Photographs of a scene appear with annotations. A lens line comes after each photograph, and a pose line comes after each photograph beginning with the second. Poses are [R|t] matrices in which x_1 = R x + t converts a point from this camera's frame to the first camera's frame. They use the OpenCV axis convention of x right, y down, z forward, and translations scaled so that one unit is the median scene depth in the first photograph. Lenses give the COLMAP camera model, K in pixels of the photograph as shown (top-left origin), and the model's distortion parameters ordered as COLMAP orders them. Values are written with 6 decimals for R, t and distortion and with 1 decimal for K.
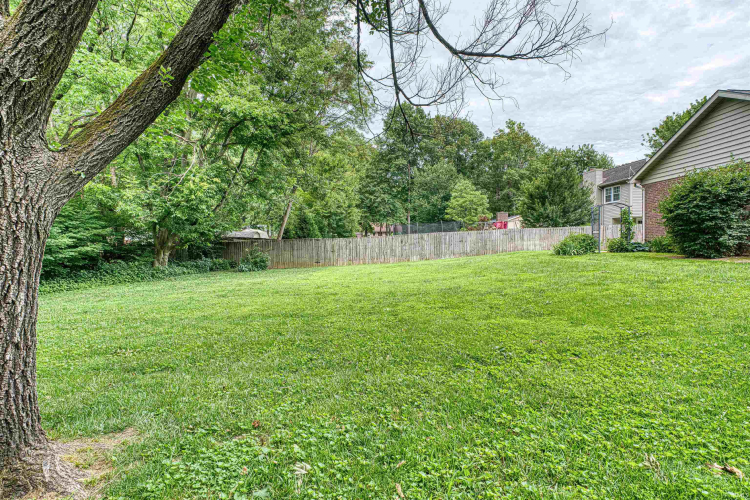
lens RADIAL K [[351.0, 0, 376.8], [0, 351.0, 248.2], [0, 0, 1]] dist [-0.003411, 0.000609]
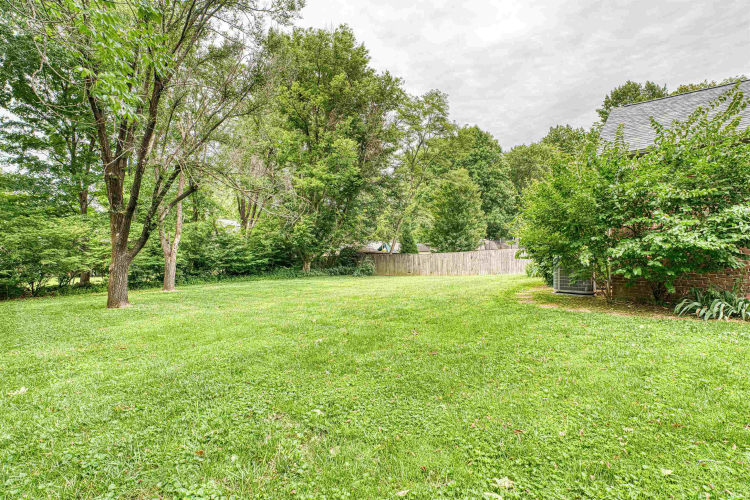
lens RADIAL K [[351.0, 0, 376.8], [0, 351.0, 248.2], [0, 0, 1]] dist [-0.003411, 0.000609]
pose [[0.744867, 0.001215, -0.667212, 0.687124], [-0.010111, 0.999904, -0.009467, -0.040477], [0.667137, 0.013797, 0.744807, -0.085885]]
